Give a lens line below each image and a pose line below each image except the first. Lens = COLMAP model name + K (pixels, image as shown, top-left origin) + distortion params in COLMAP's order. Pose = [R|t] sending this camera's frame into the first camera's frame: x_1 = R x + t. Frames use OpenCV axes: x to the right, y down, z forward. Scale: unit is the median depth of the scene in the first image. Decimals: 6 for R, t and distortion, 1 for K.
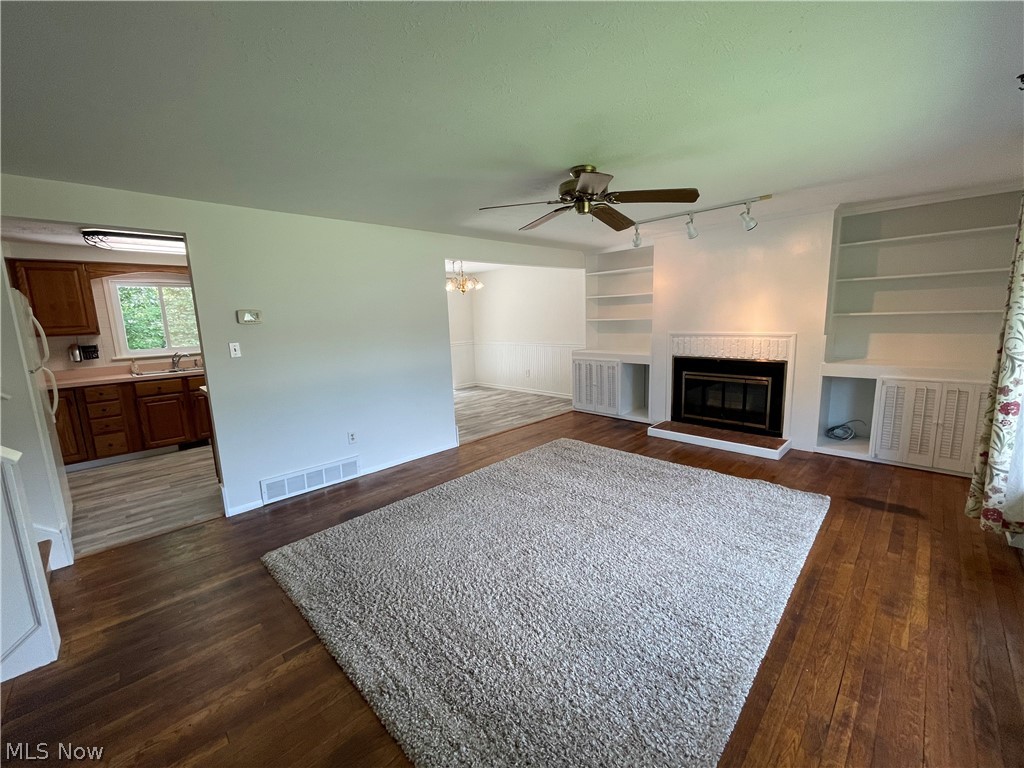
lens RADIAL K [[412.7, 0, 508.5], [0, 412.7, 383.1], [0, 0, 1]] dist [-0.001891, -0.000171]
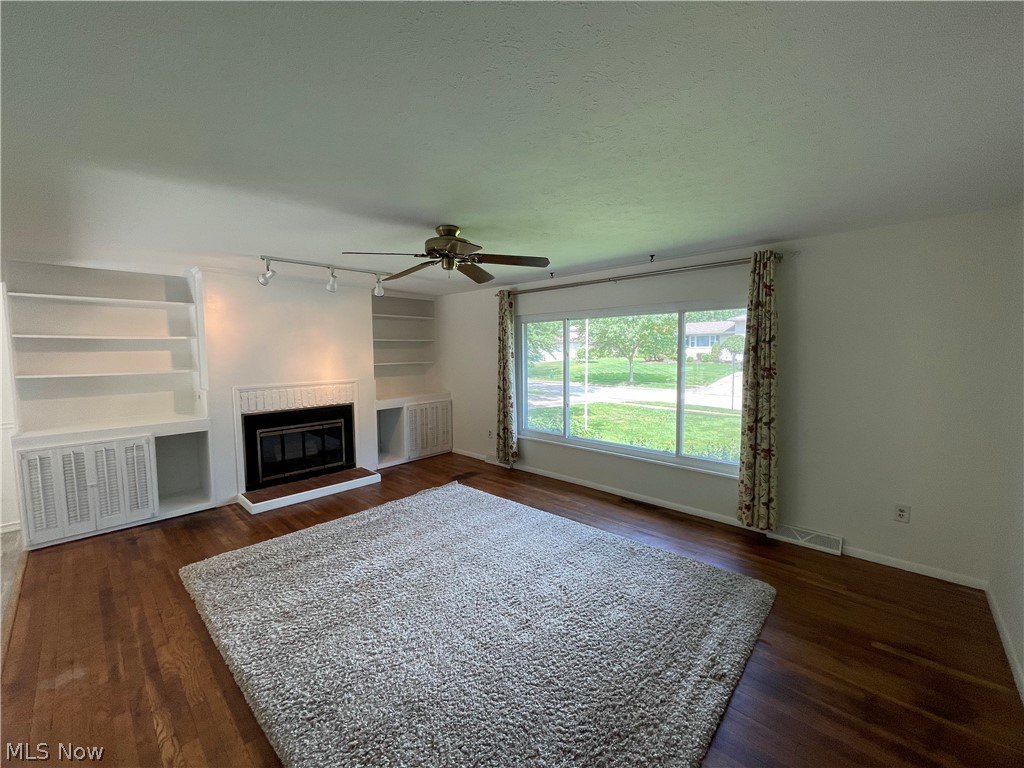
lens RADIAL K [[412.7, 0, 507.2], [0, 412.7, 382.5], [0, 0, 1]] dist [-0.001891, -0.000171]
pose [[-0.037275, -0.040539, 0.998482, -0.528943], [0.173337, 0.983768, 0.046413, -0.087313], [-0.984157, 0.174804, -0.029643, 0.559314]]
